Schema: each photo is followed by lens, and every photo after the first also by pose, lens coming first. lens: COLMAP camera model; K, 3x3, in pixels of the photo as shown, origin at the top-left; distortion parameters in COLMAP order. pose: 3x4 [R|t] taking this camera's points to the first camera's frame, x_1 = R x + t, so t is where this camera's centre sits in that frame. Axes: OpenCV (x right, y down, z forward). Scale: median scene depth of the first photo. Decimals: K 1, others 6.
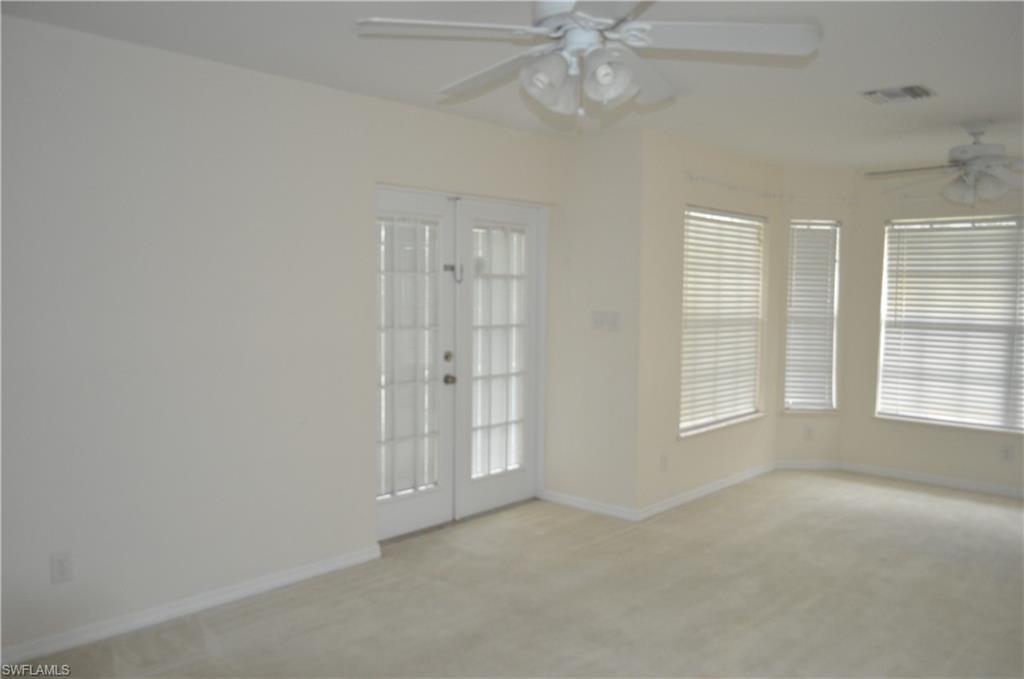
lens RADIAL K [[866.5, 0, 511.0], [0, 866.5, 340.8], [0, 0, 1]] dist [0.017308, 0.013003]
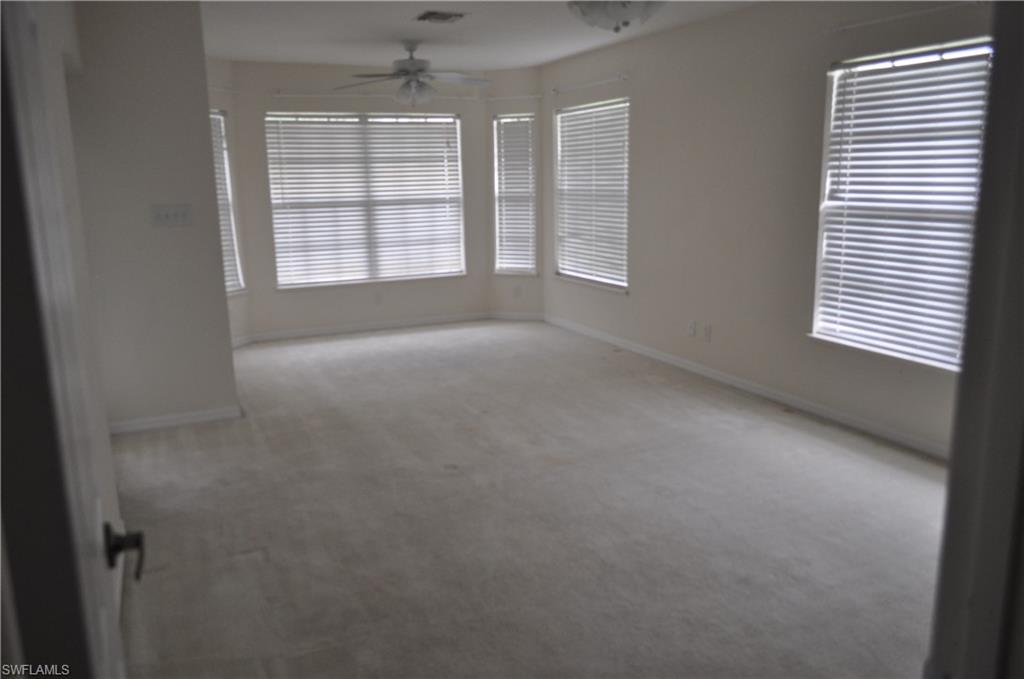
lens RADIAL K [[789.2, 0, 511.1], [0, 789.2, 337.2], [0, 0, 1]] dist [0.004067, 0.000452]
pose [[0.412376, -0.209481, 0.886602, -0.419934], [0.085762, 0.977809, 0.191141, -0.024281], [-0.906968, -0.002785, 0.421191, 0.301941]]
